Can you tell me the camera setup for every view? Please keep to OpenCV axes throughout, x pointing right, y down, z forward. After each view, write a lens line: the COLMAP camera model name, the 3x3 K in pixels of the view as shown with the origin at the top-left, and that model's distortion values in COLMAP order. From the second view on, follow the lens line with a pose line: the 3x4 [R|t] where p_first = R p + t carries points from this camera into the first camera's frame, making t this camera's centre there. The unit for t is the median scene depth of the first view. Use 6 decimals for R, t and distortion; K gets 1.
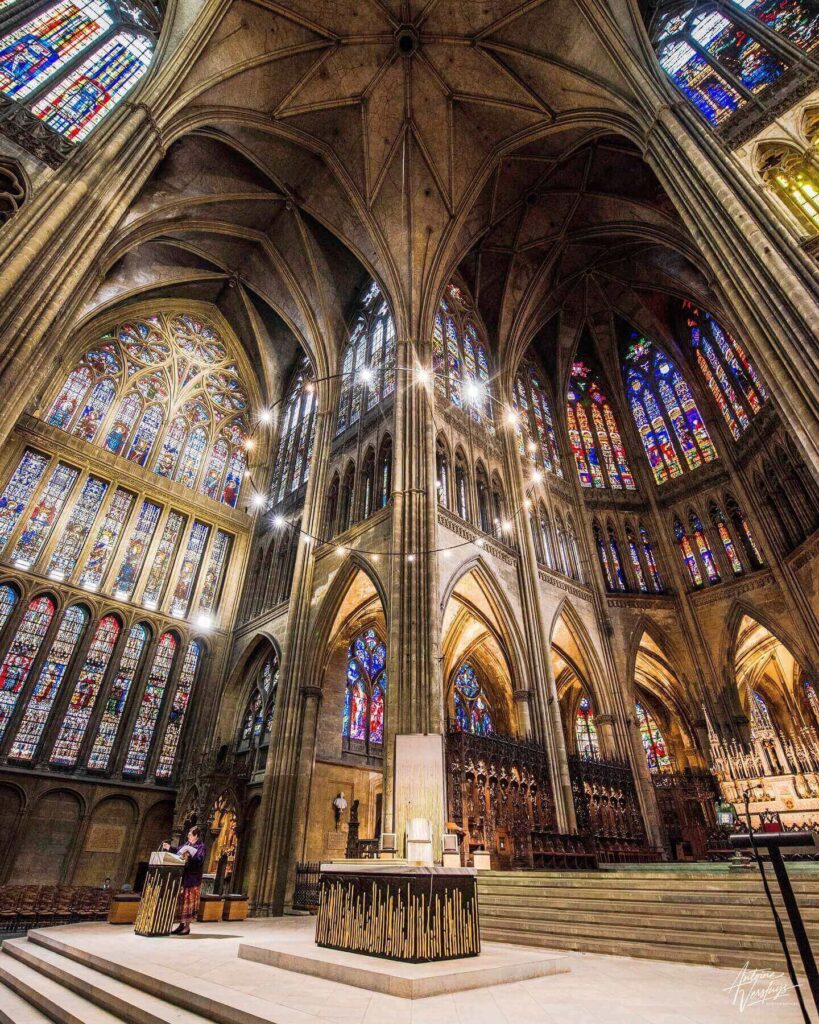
lens RADIAL K [[522.2, 0, 409.5], [0, 522.2, 512.0], [0, 0, 1]] dist [-0.009422, -0.000804]
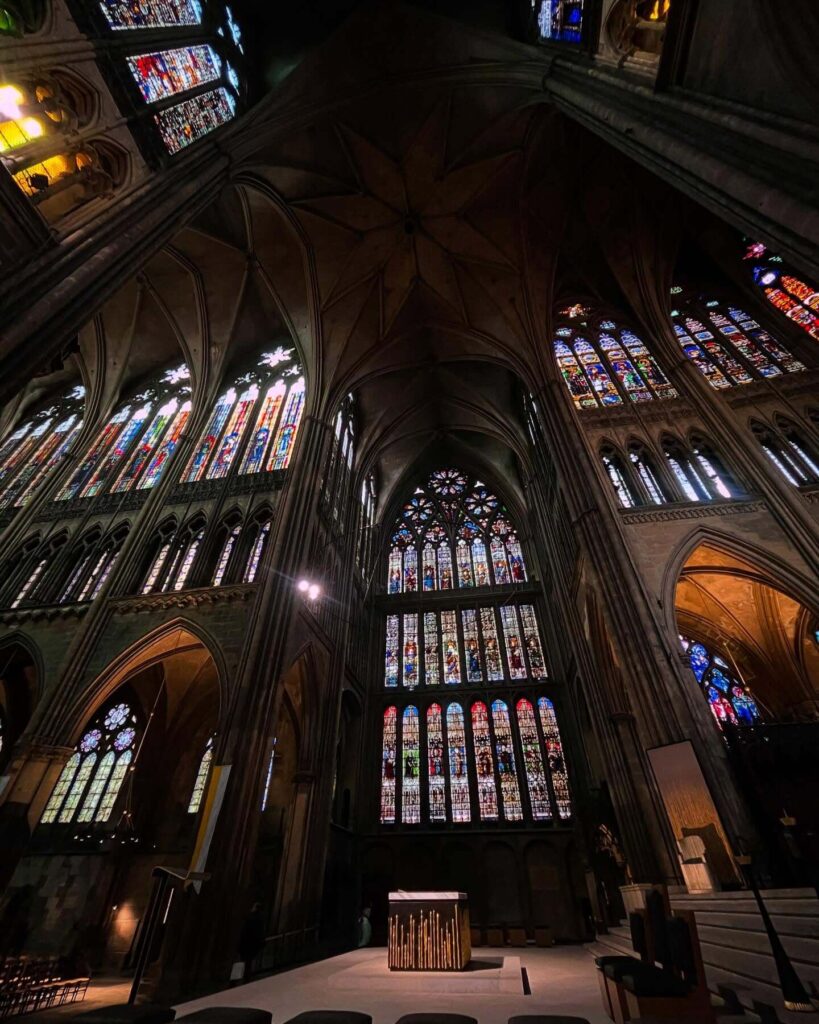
lens RADIAL K [[446.4, 0, 409.5], [0, 446.4, 512.0], [0, 0, 1]] dist [0.000725, 0.000174]
pose [[0.602648, -0.543807, -0.584029, 0.284759], [0.469610, 0.833393, -0.291416, 0.049082], [0.645199, -0.098644, 0.757619, 0.055710]]
